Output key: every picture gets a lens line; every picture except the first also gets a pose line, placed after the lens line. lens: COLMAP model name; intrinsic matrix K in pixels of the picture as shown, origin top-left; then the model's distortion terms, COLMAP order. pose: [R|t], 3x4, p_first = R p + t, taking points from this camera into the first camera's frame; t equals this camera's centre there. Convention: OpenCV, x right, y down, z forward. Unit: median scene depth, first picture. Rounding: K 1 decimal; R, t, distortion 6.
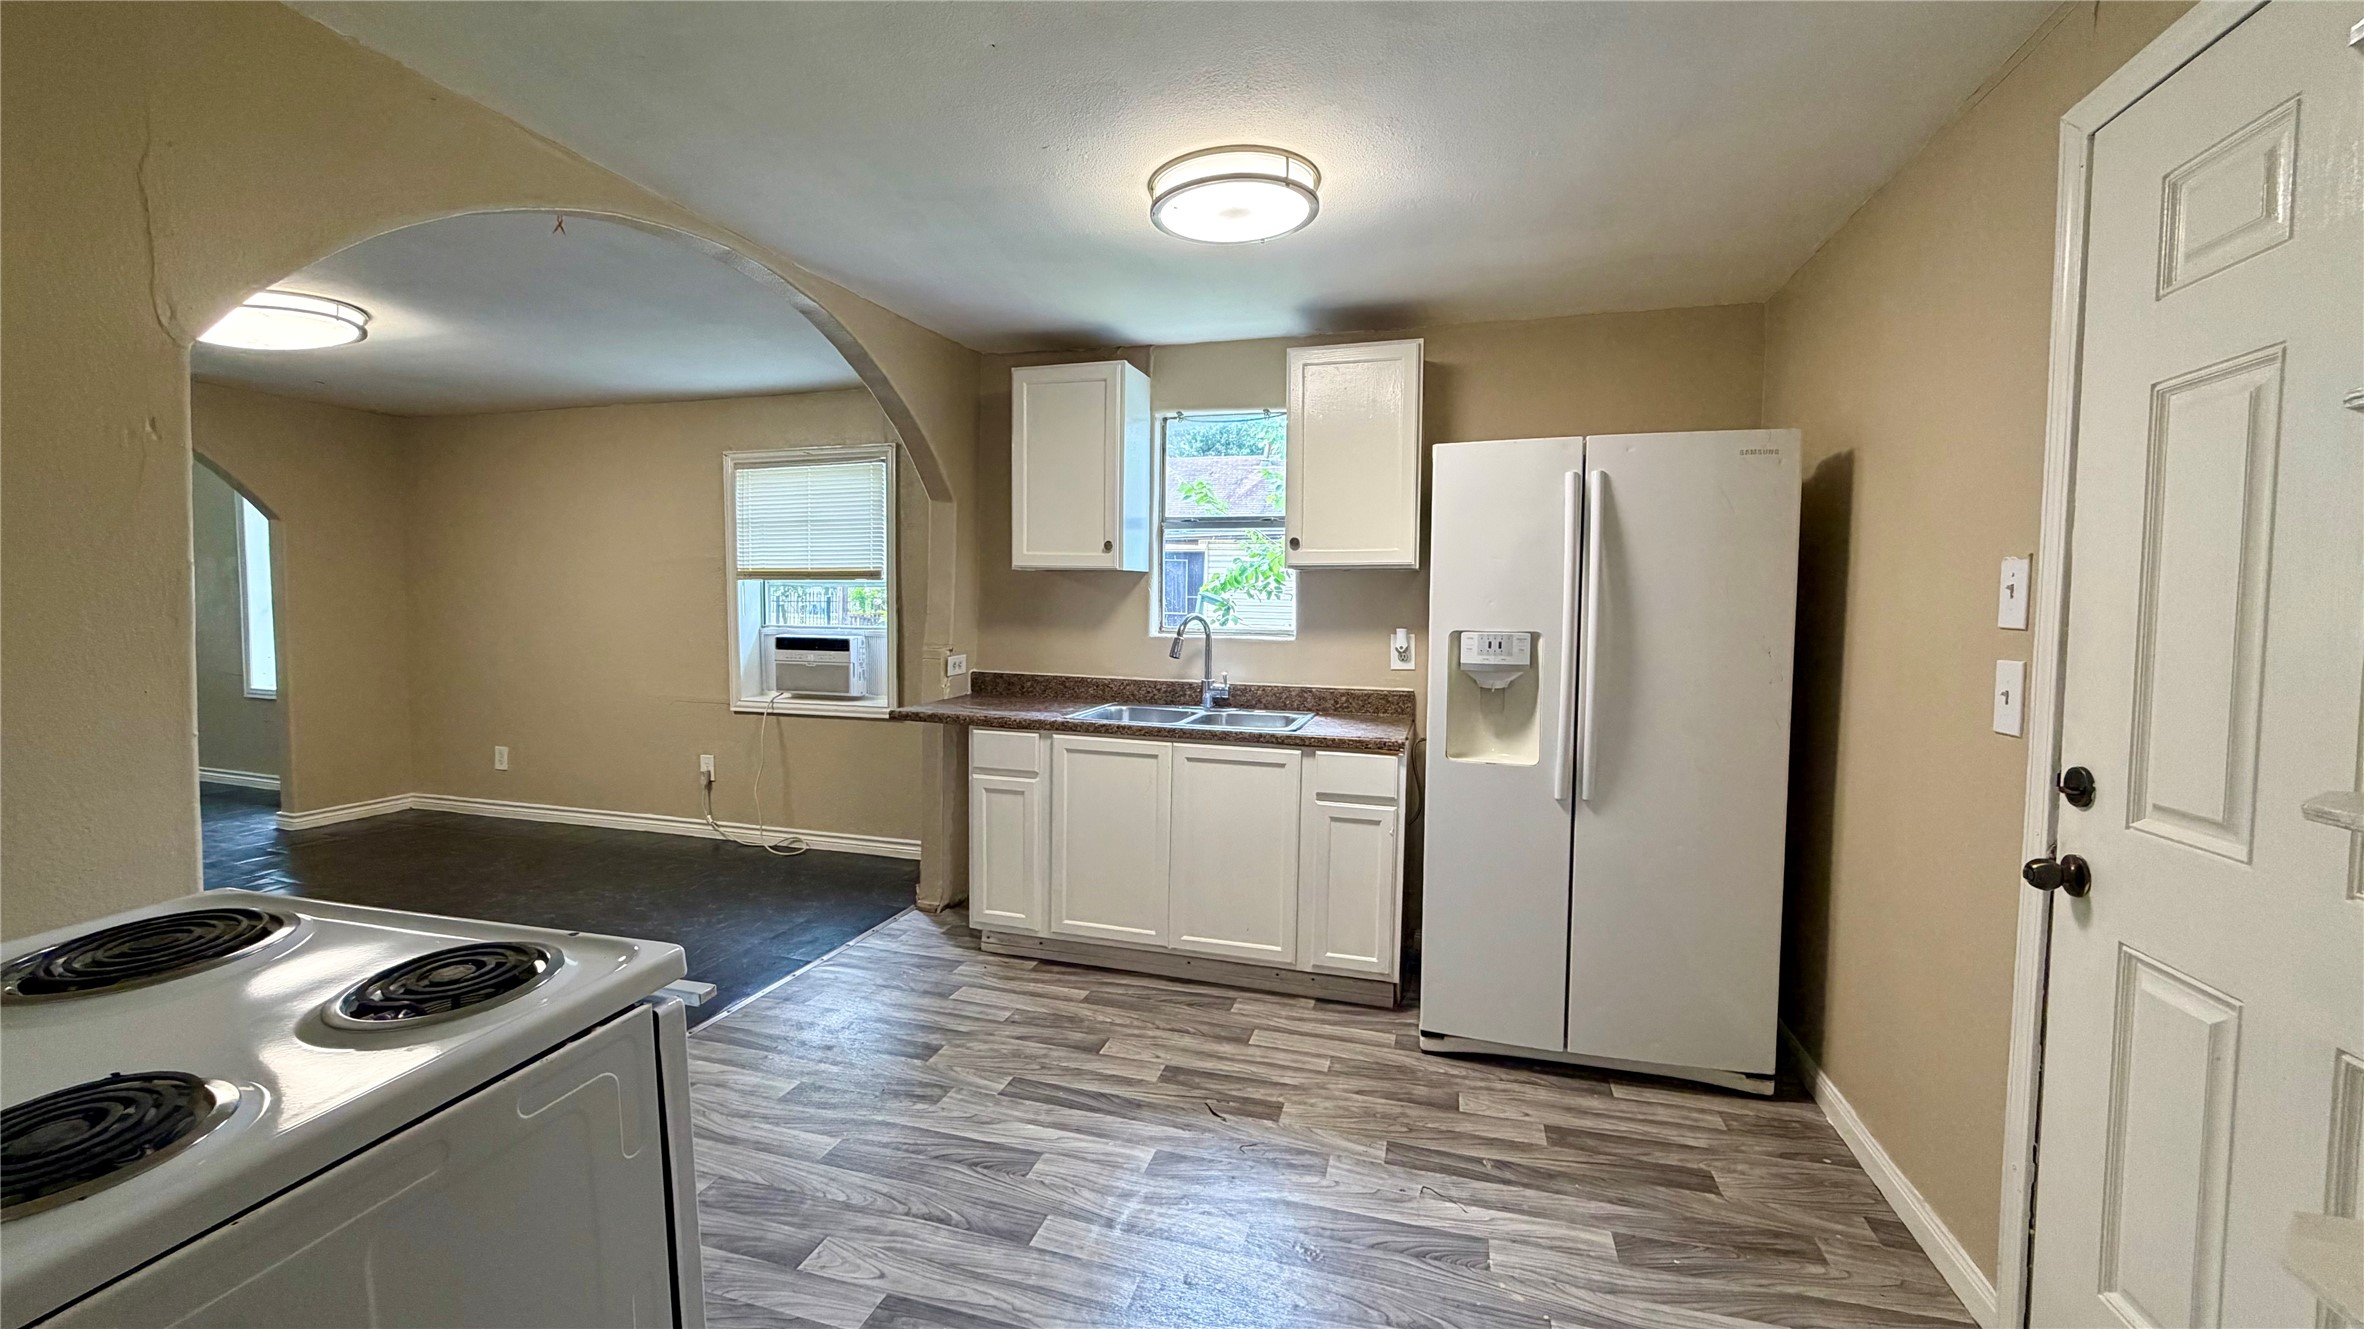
lens RADIAL K [[936.6, 0, 1173.2], [0, 936.6, 664.2], [0, 0, 1]] dist [-0.001401, -0.000181]
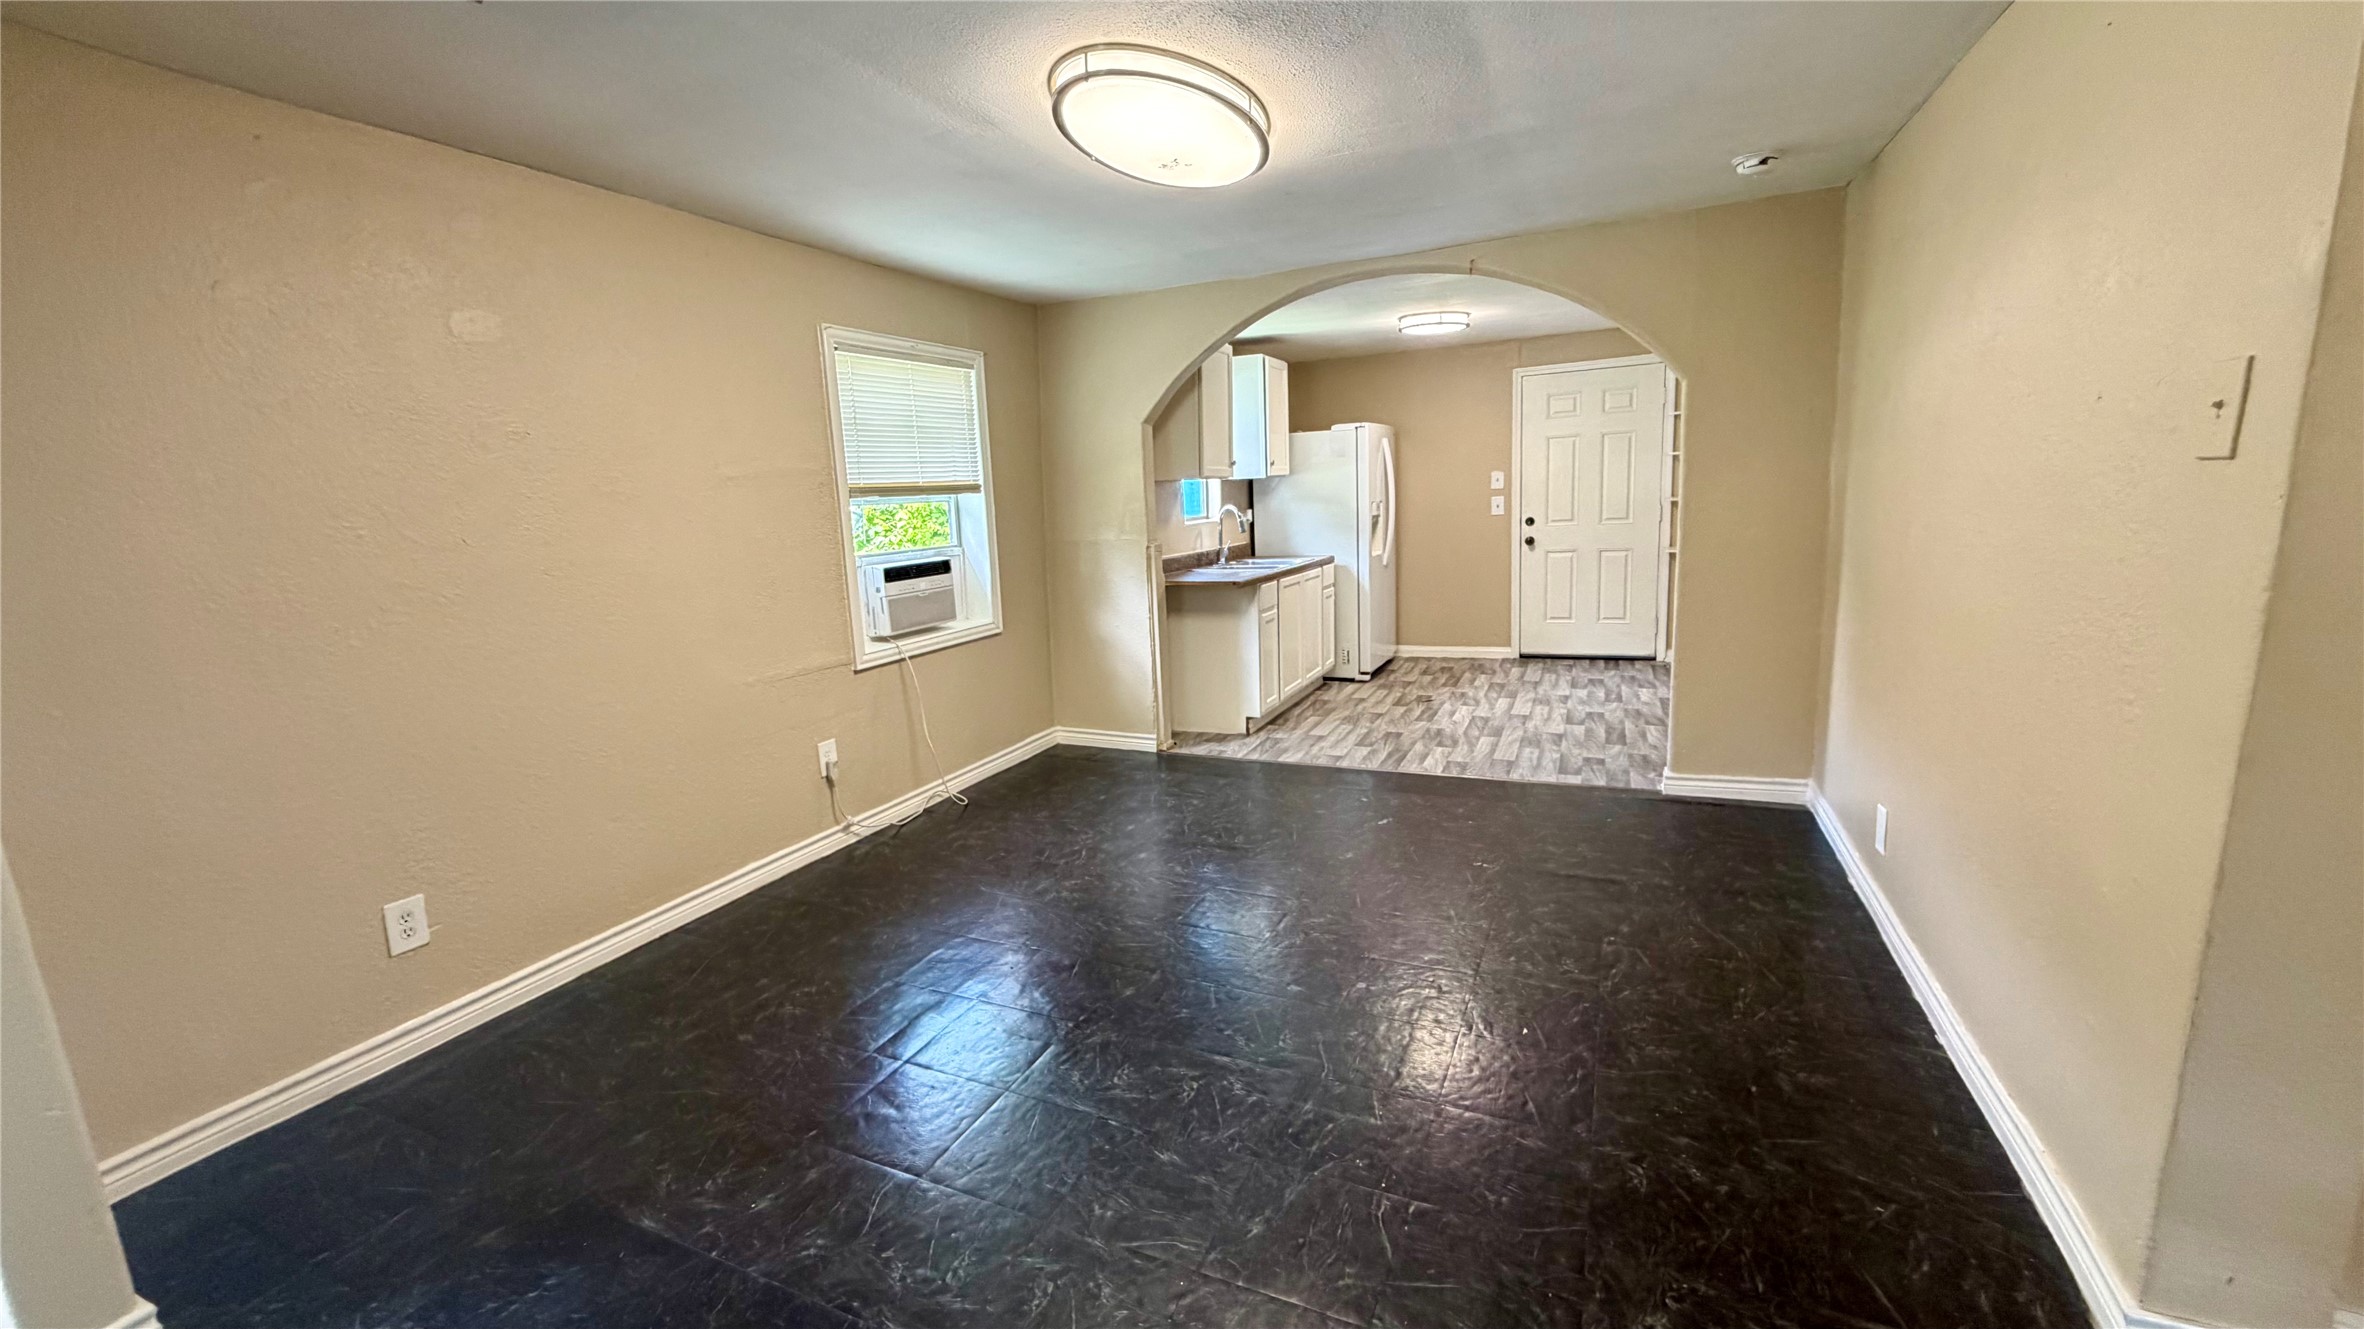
lens RADIAL K [[936.6, 0, 1173.2], [0, 936.6, 664.2], [0, 0, 1]] dist [-0.001401, -0.000181]
pose [[0.140400, -0.195753, 0.970551, -1.670512], [0.112942, 0.977028, 0.180721, -0.092228], [-0.983632, 0.084243, 0.159283, 0.875156]]
